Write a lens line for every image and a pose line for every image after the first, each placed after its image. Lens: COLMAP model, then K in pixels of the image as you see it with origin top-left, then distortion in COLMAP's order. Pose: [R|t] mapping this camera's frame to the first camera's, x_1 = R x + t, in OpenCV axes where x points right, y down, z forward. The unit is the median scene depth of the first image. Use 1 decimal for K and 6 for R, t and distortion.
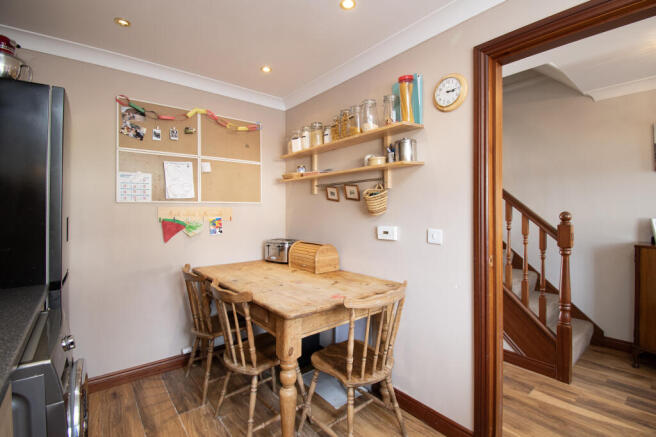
lens RADIAL K [[301.0, 0, 329.3], [0, 301.0, 213.3], [0, 0, 1]] dist [-0.004619, -0.002125]
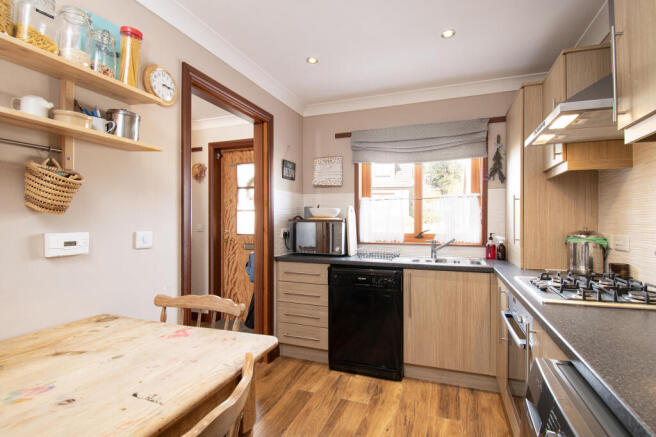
lens RADIAL K [[318.4, 0, 329.1], [0, 318.4, 217.8], [0, 0, 1]] dist [0.002647, 0.000176]
pose [[-0.510265, 0.005100, 0.860002, -0.629814], [0.006068, 0.999979, -0.002330, 0.018650], [-0.859996, 0.004030, -0.510285, 0.902776]]
